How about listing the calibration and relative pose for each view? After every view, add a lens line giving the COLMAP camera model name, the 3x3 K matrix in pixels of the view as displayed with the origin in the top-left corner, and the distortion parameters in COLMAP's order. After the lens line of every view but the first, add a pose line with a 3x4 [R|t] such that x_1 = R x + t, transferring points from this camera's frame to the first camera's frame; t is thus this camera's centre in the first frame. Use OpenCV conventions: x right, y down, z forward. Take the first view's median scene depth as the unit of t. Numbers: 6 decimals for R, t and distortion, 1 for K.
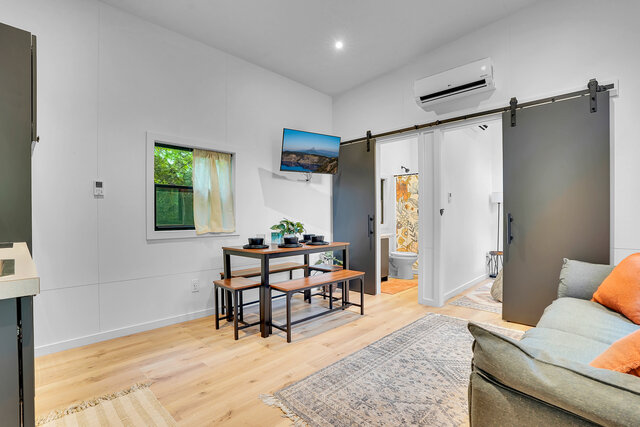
lens RADIAL K [[304.8, 0, 320.7], [0, 304.8, 215.0], [0, 0, 1]] dist [-0.037710, 0.002469]
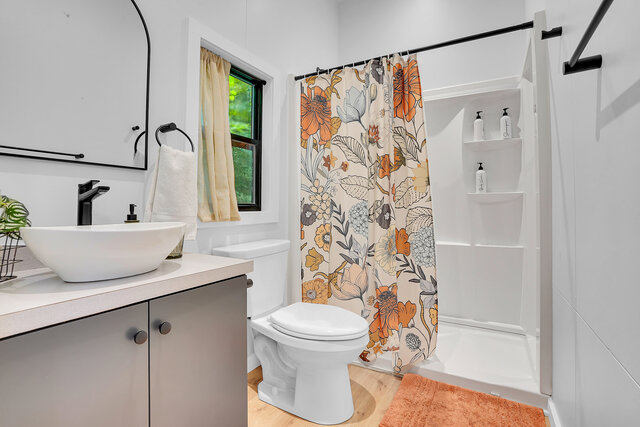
lens RADIAL K [[304.8, 0, 321.3], [0, 304.8, 209.7], [0, 0, 1]] dist [-0.037710, 0.002469]
pose [[0.969149, 0.000622, 0.246473, 0.192413], [-0.001772, 0.999989, 0.004441, 0.026474], [-0.246467, -0.004741, 0.969140, 0.676344]]
